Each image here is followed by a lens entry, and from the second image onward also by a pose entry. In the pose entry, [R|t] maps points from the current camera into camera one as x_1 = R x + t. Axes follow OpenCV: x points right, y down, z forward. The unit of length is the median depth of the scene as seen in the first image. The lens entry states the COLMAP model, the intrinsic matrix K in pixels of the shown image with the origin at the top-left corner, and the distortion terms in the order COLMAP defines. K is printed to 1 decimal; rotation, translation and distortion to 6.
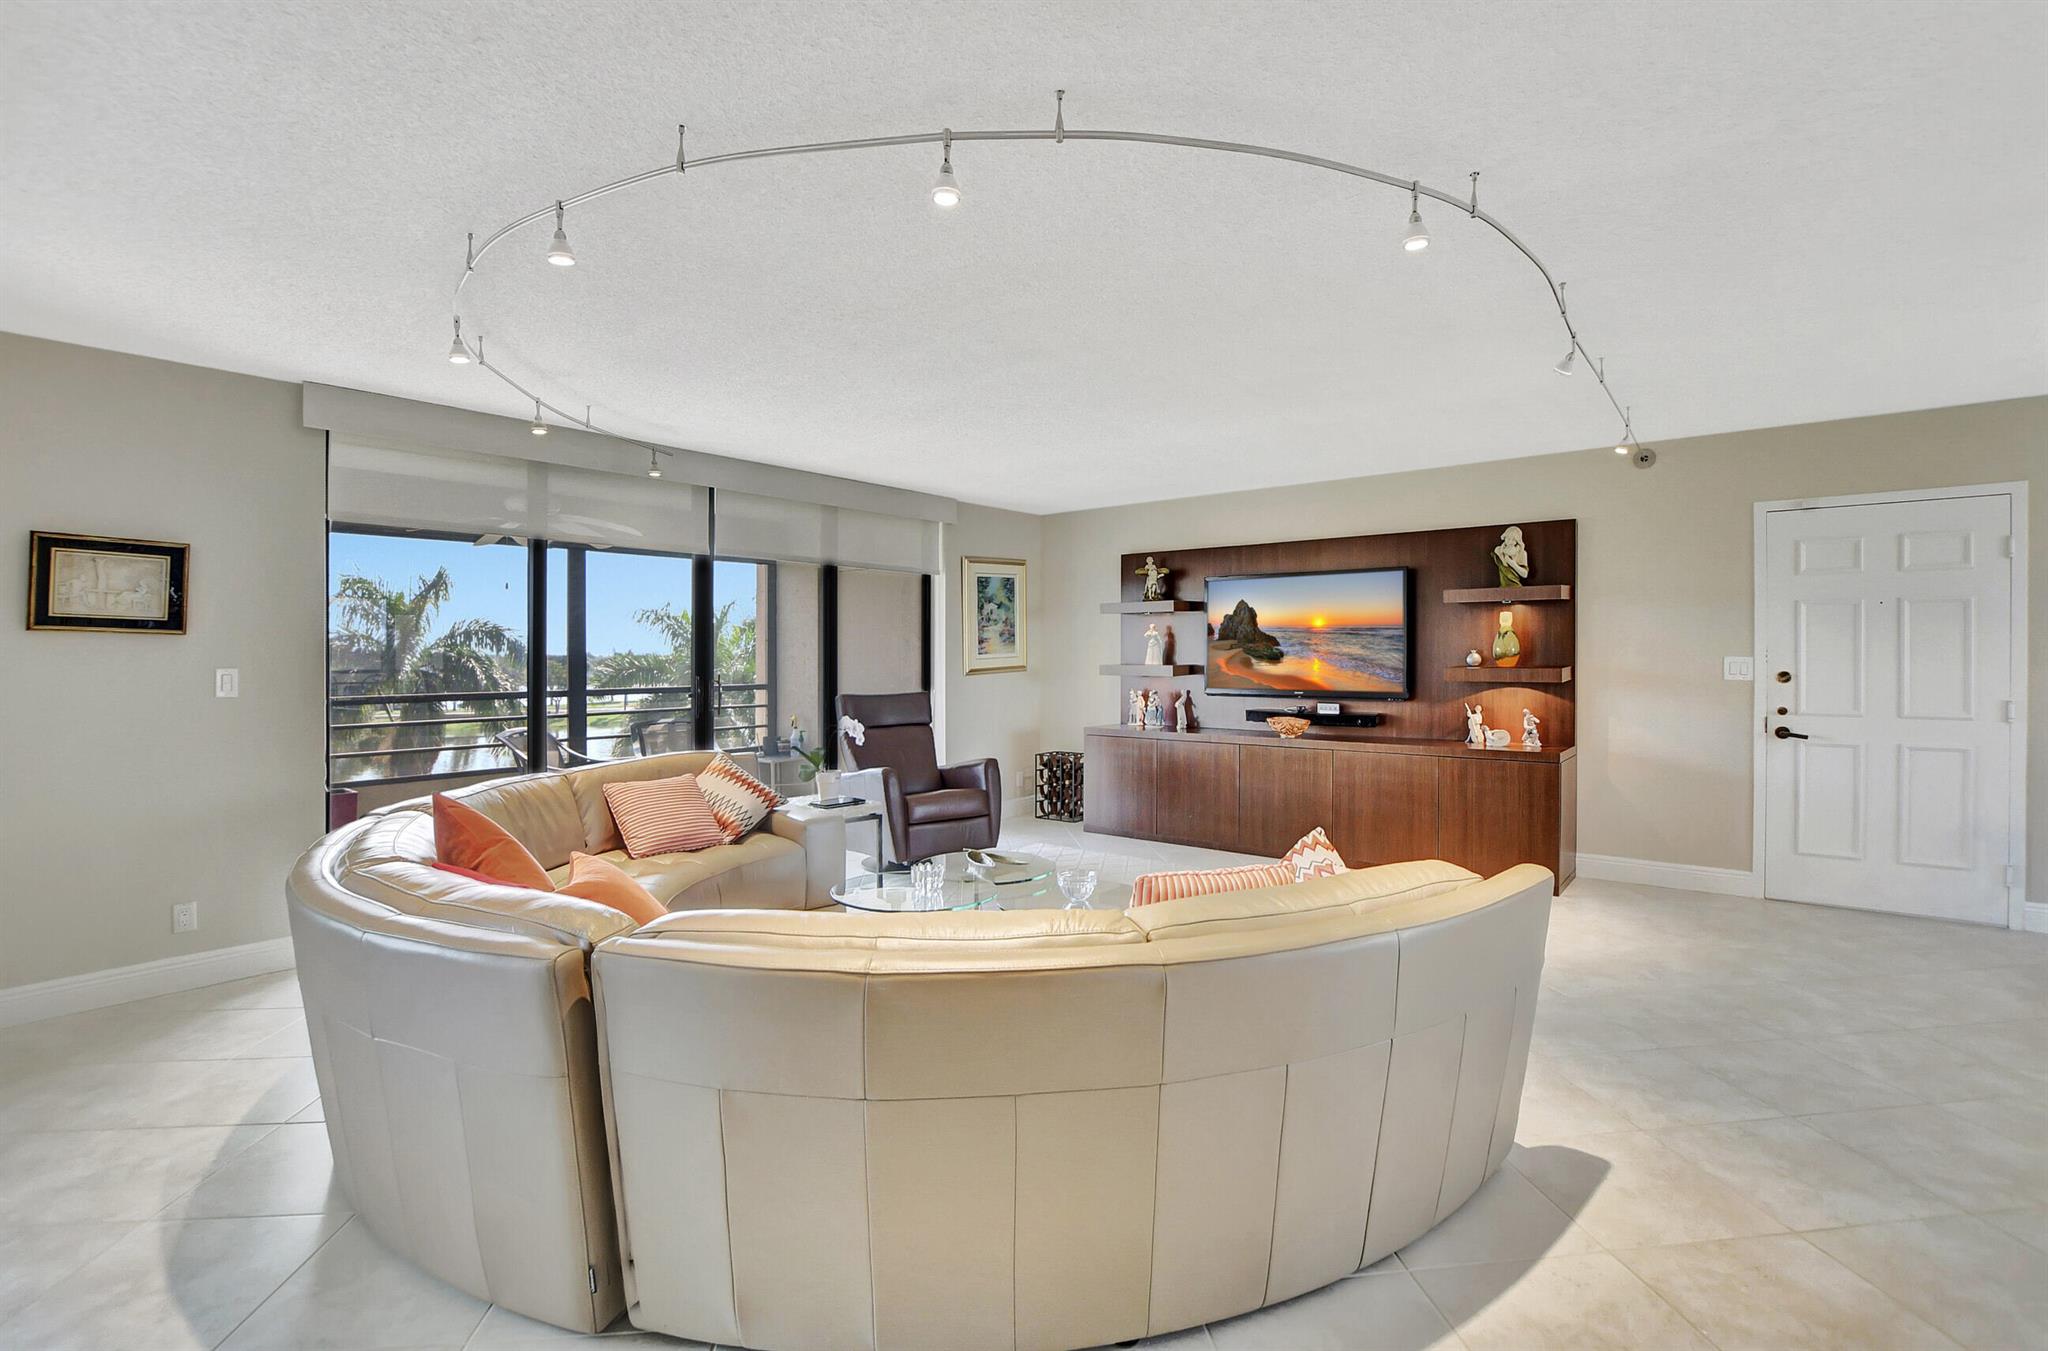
lens RADIAL K [[925.7, 0, 1024.4], [0, 925.7, 662.7], [0, 0, 1]] dist [-0.030813, 0.004225]
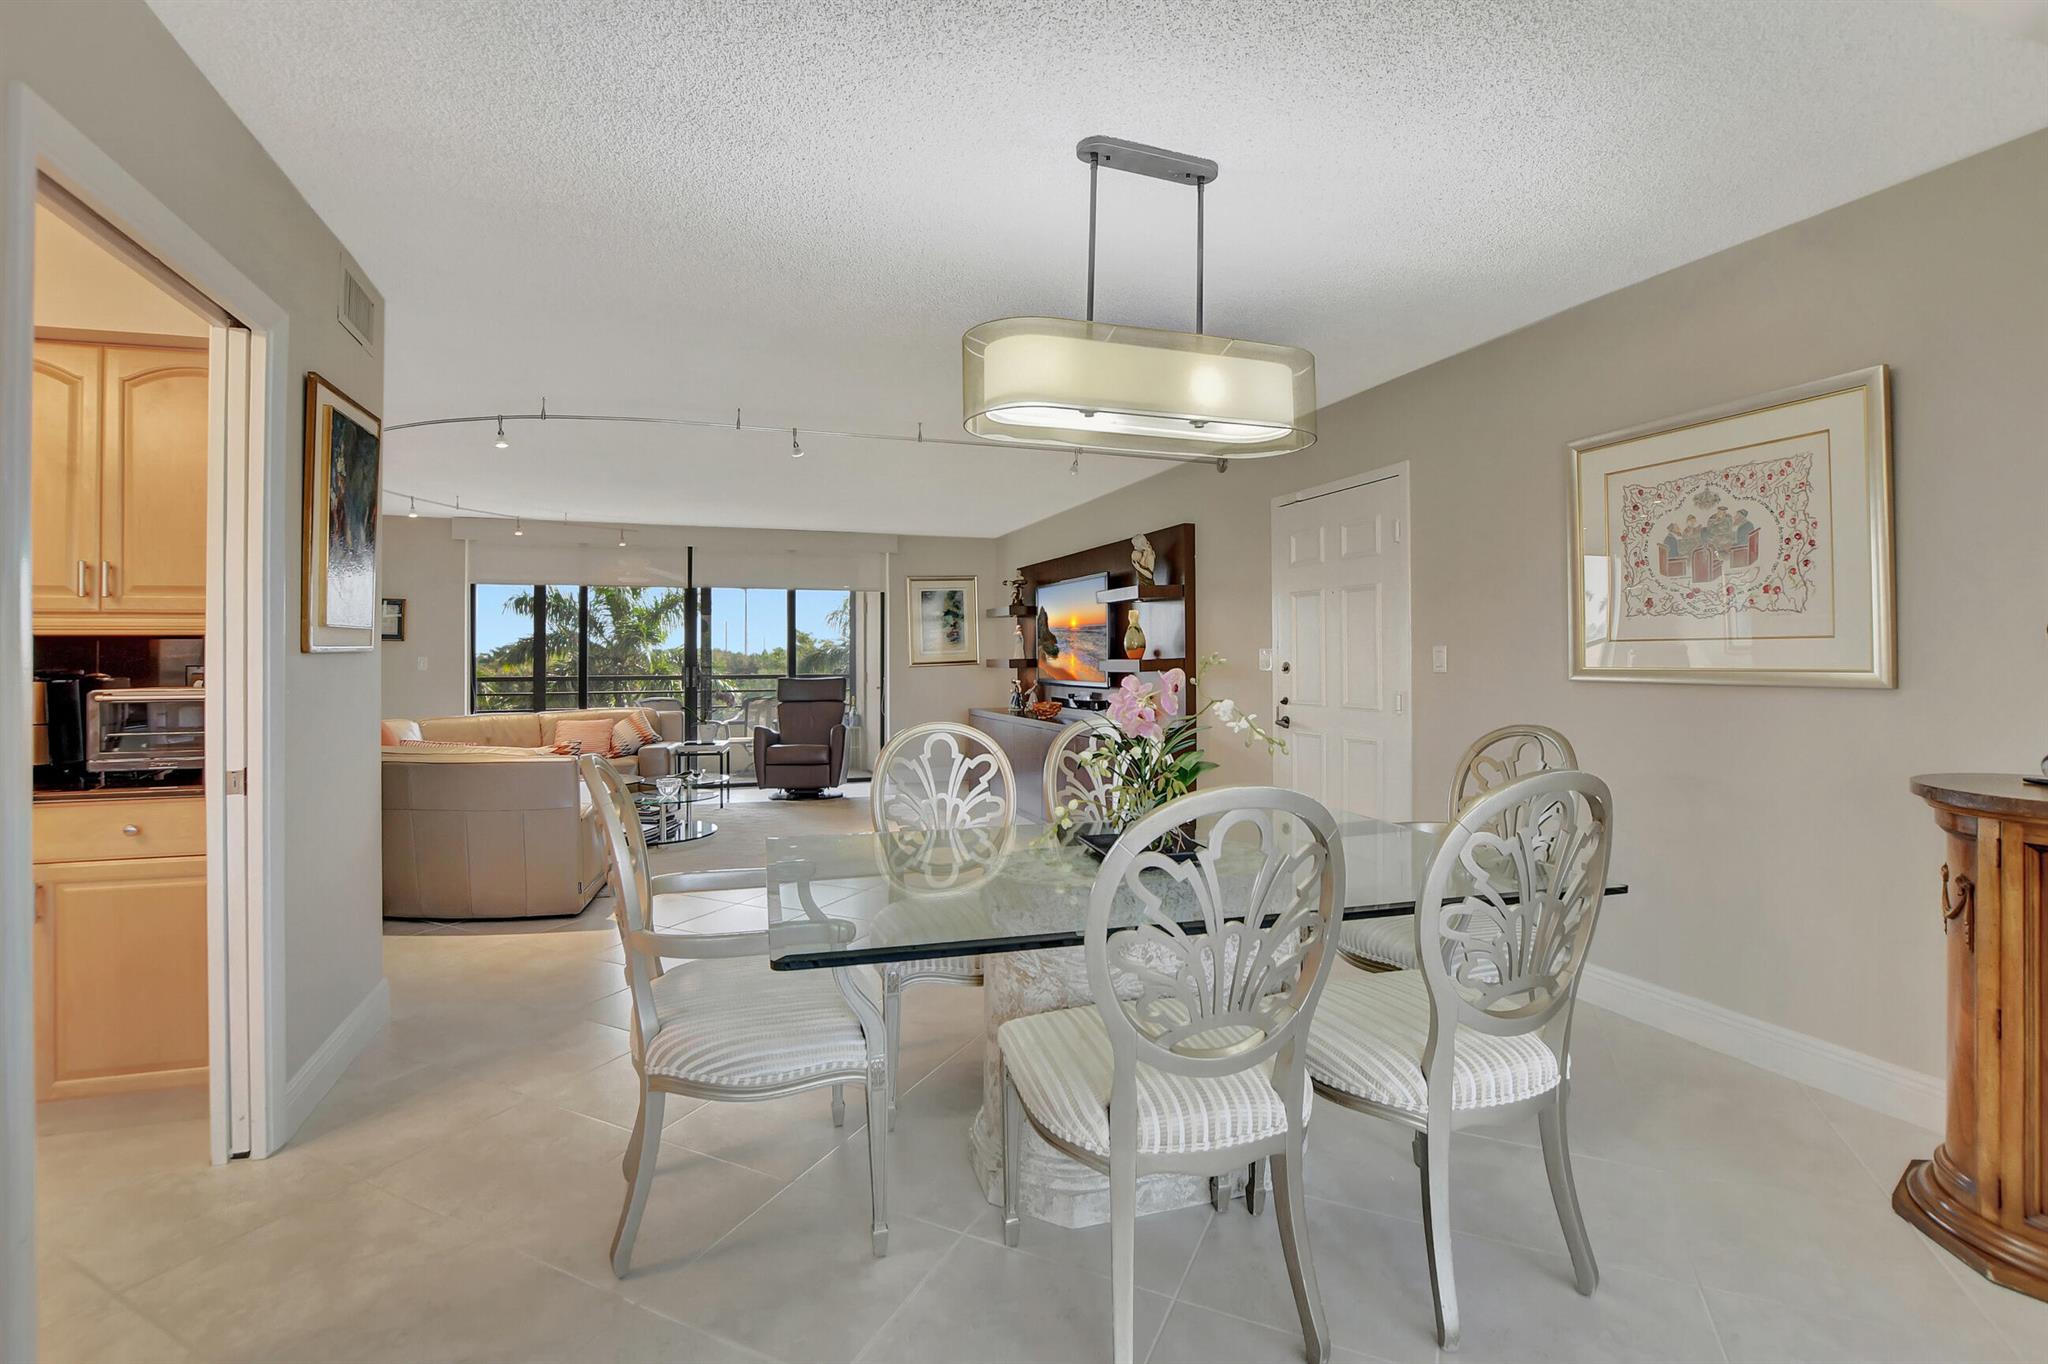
lens RADIAL K [[925.7, 0, 1004.2], [0, 925.7, 676.5], [0, 0, 1]] dist [-0.030813, 0.004225]
pose [[0.841591, 0.010769, -0.540008, 0.964762], [-0.005223, 0.999917, 0.011801, 0.012812], [0.540090, -0.007111, 0.841577, -0.039467]]
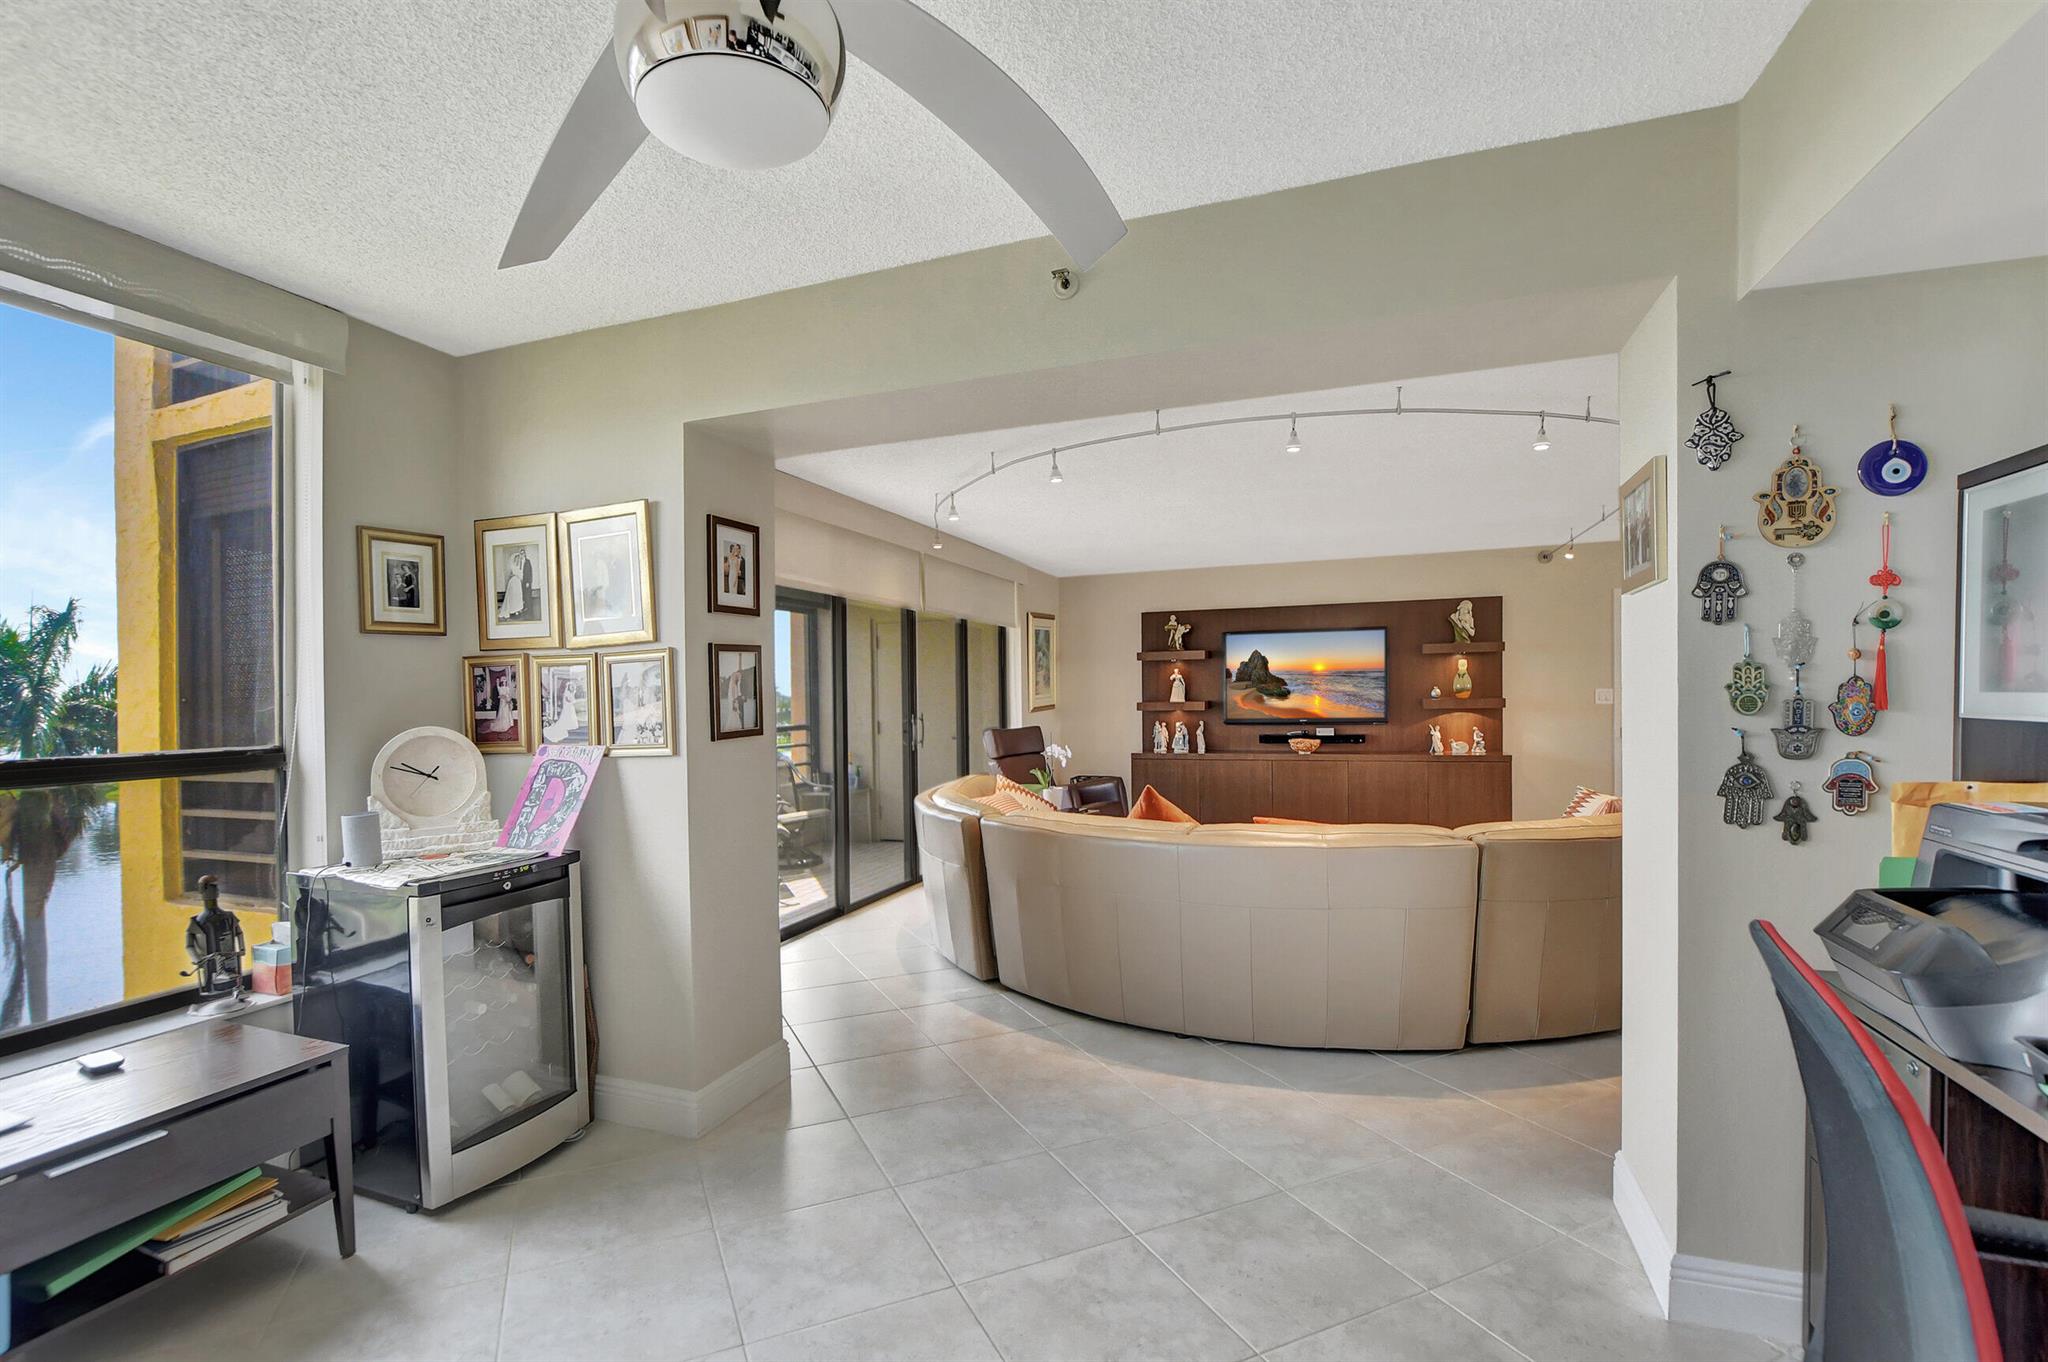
lens RADIAL K [[925.7, 0, 996.9], [0, 925.7, 710.2], [0, 0, 1]] dist [-0.030813, 0.004225]
pose [[0.952084, -0.015976, 0.305419, -0.585950], [0.014874, 0.999872, 0.005936, 0.003755], [-0.305475, -0.001108, 0.952200, -0.141903]]
